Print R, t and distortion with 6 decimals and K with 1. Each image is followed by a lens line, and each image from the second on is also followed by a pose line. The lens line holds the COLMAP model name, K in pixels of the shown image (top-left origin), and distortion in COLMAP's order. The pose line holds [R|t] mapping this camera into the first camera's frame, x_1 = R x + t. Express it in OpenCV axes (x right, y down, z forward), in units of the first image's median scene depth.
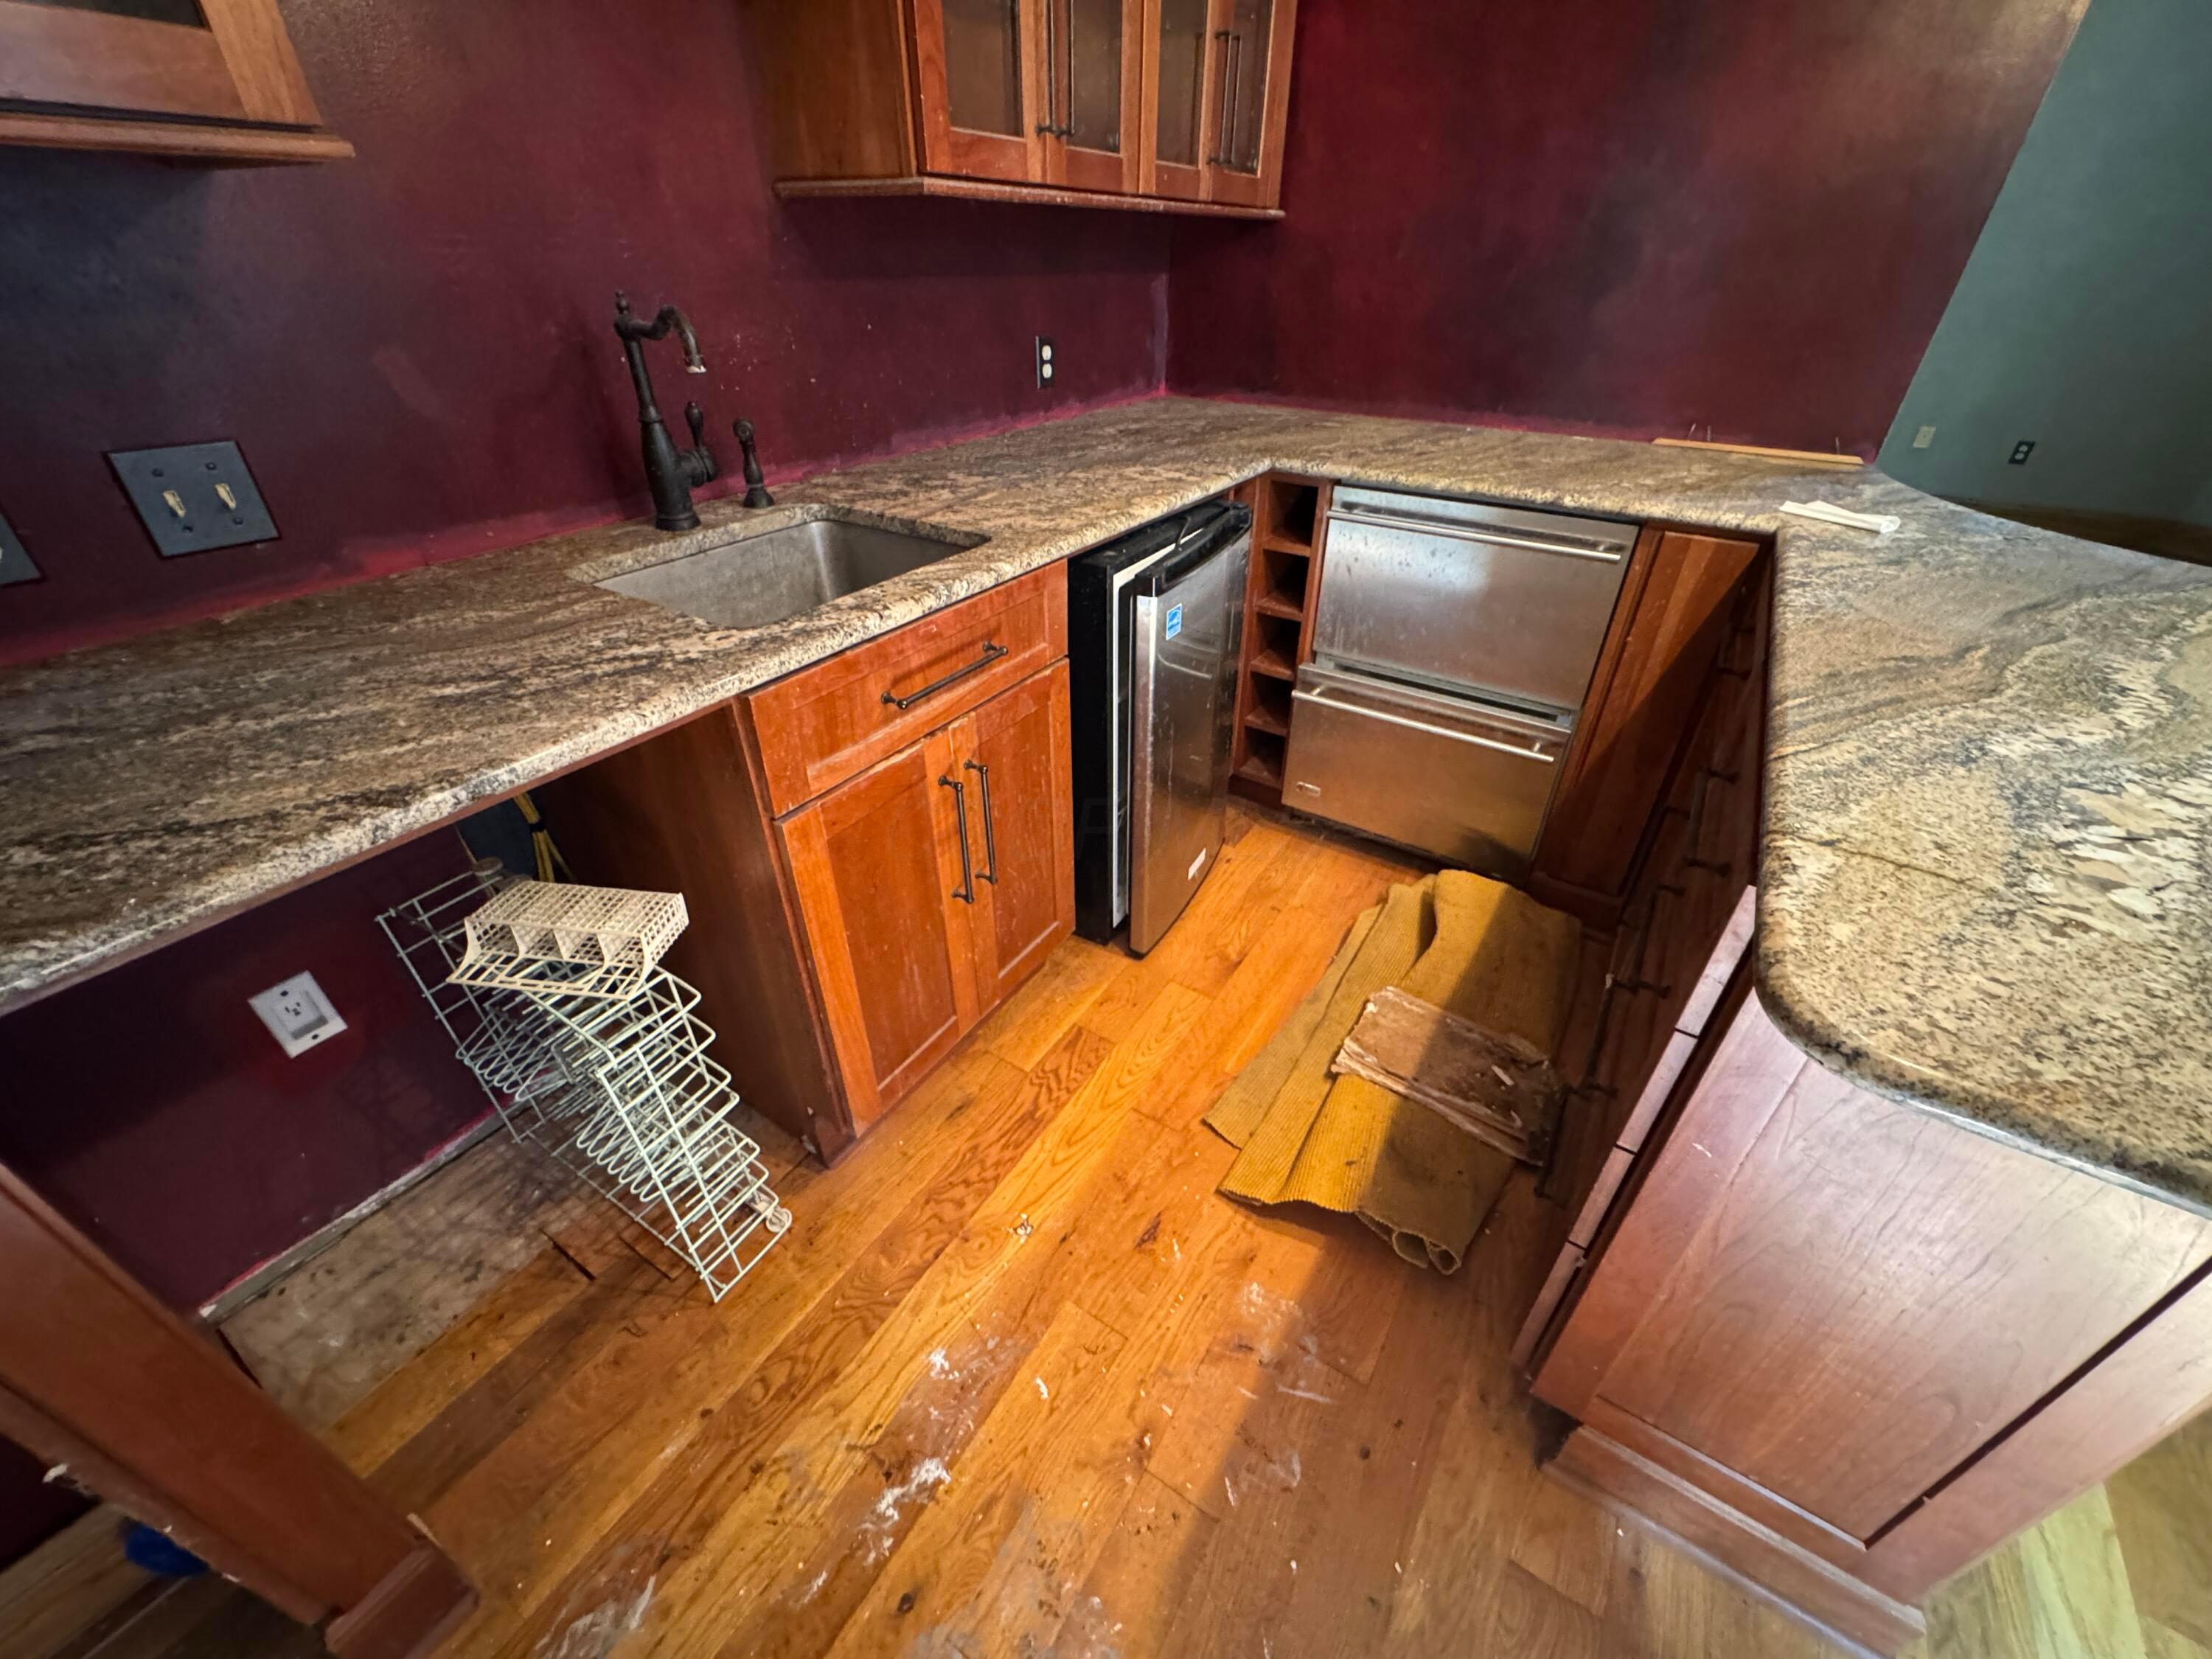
lens RADIAL K [[883.3, 0, 1110.4], [0, 883.3, 828.2], [0, 0, 1]] dist [-0.002185, -0.000048]
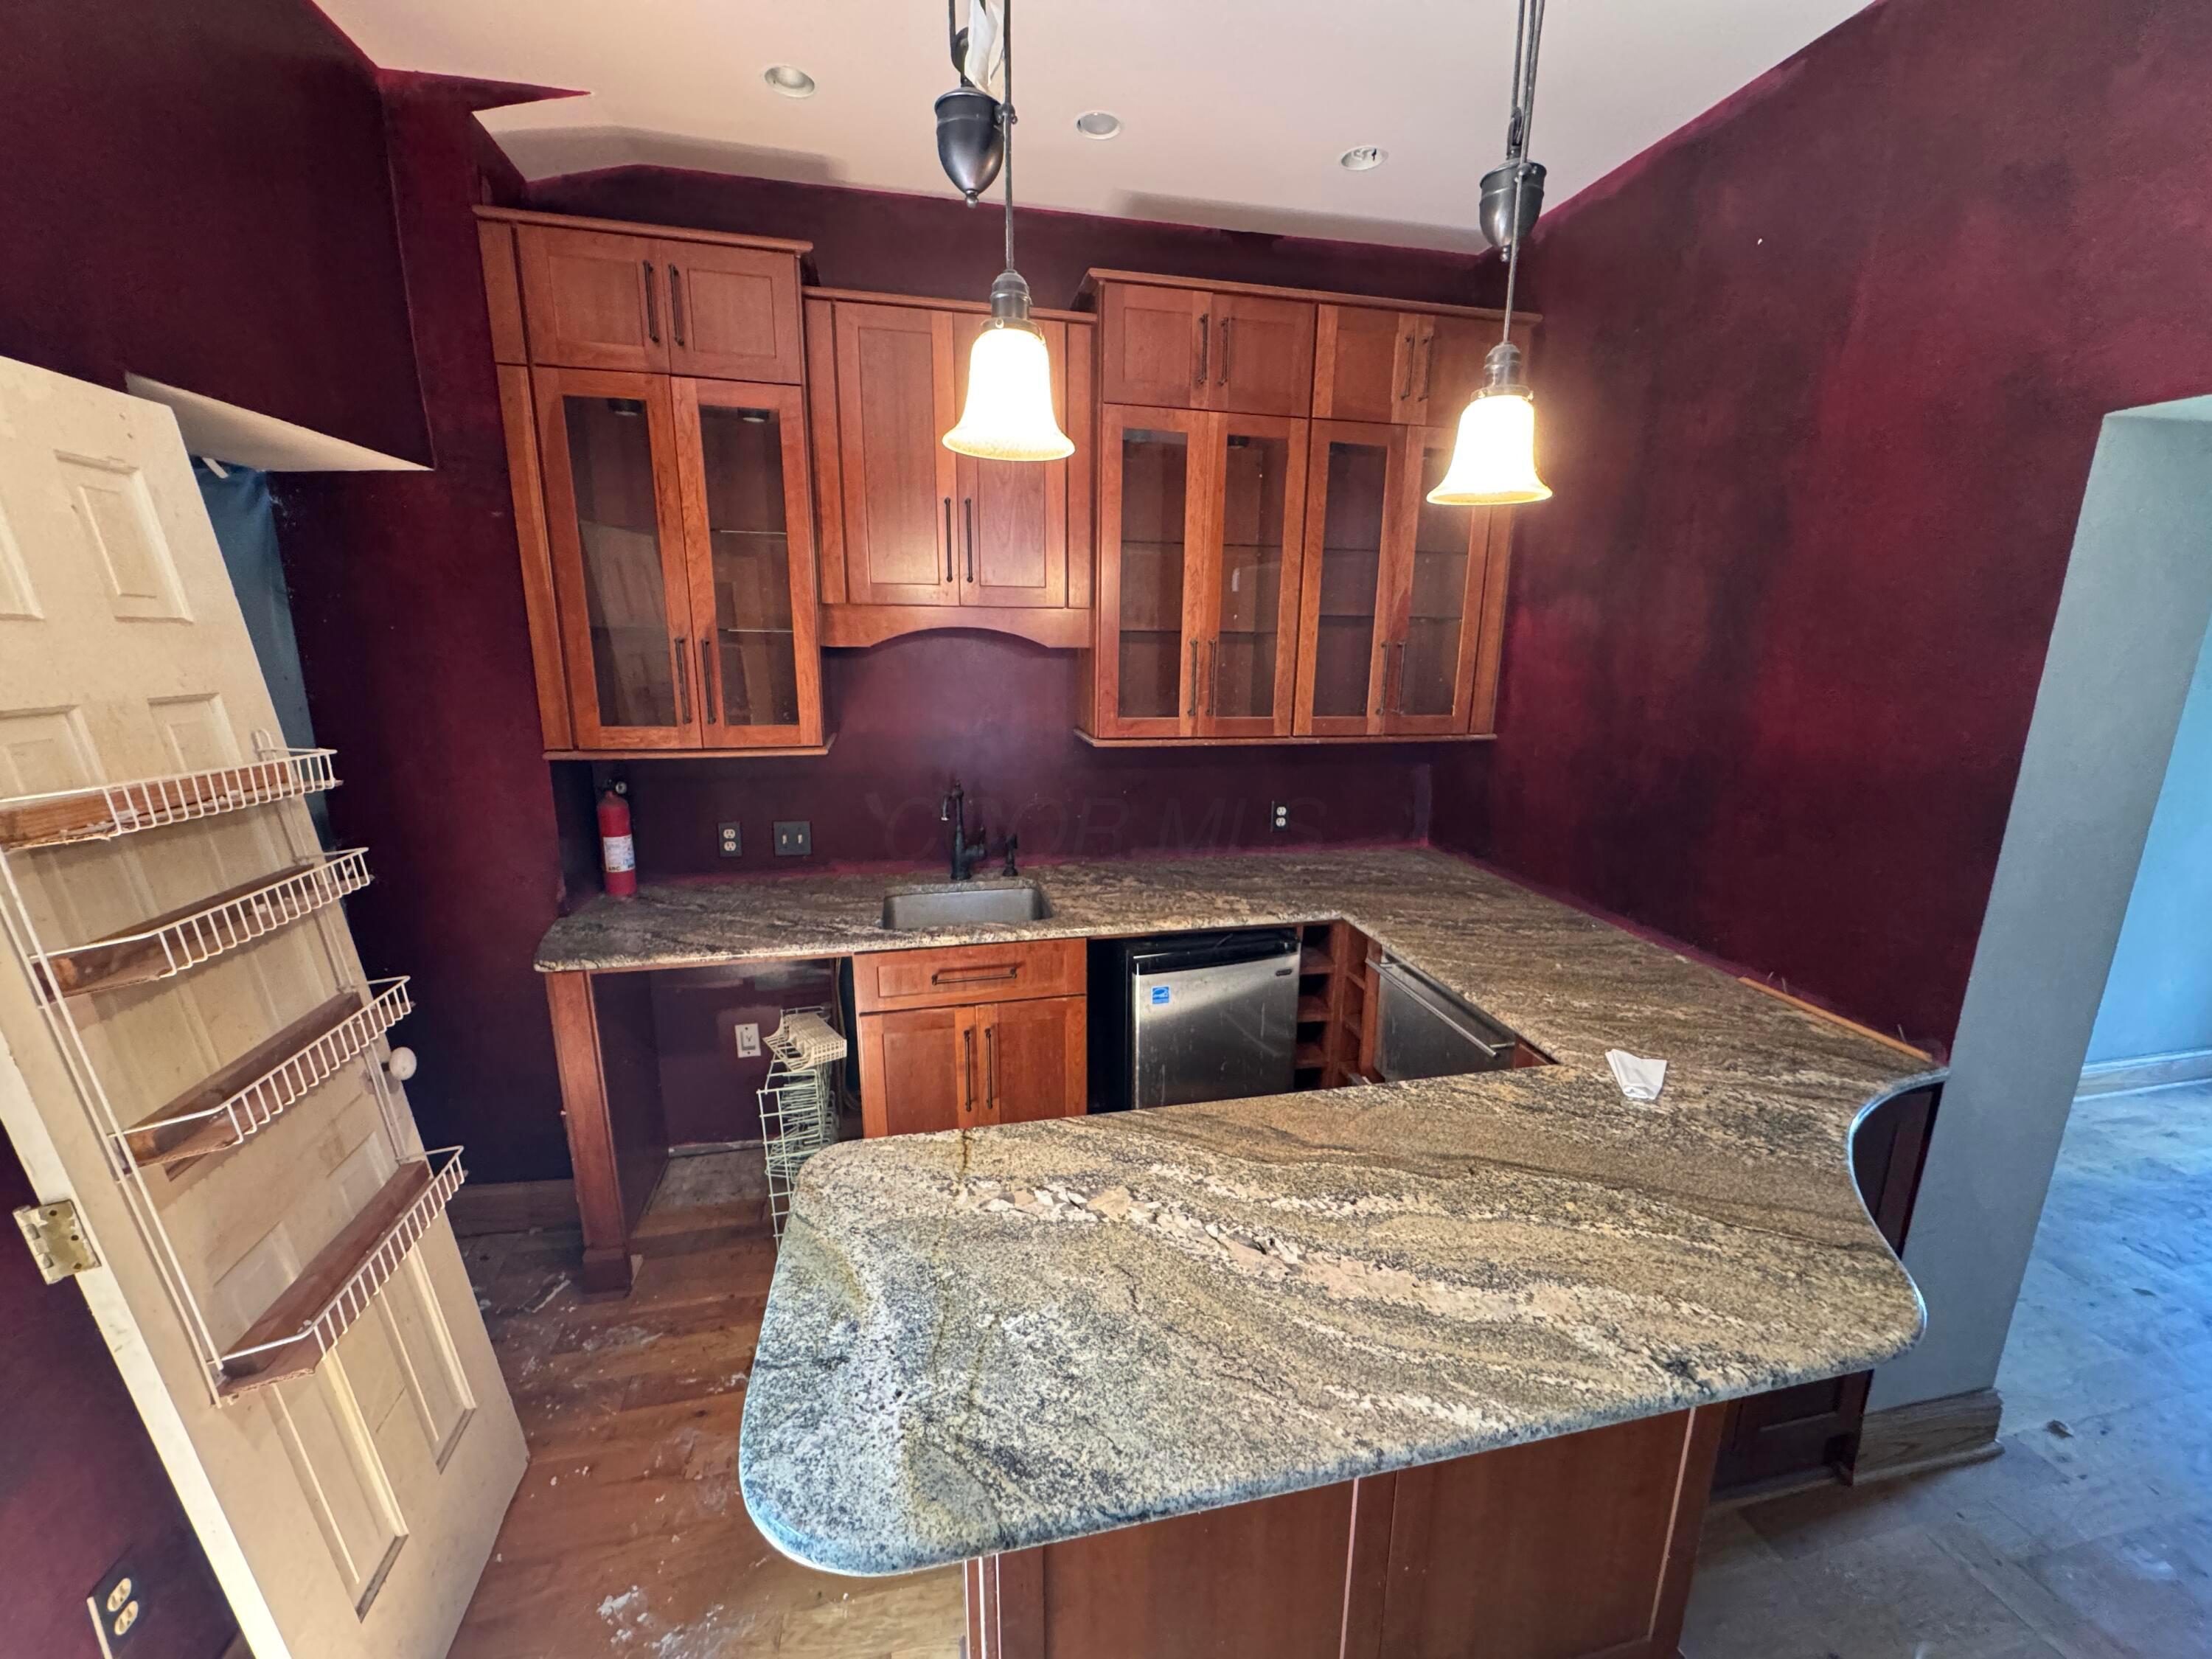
lens RADIAL K [[883.3, 0, 1104.3], [0, 883.3, 827.1], [0, 0, 1]] dist [-0.002185, -0.000048]
pose [[0.709422, 0.150803, -0.688461, 1.346557], [-0.390574, 0.897243, -0.205929, -0.191799], [0.586662, 0.414986, 0.695424, -0.313031]]
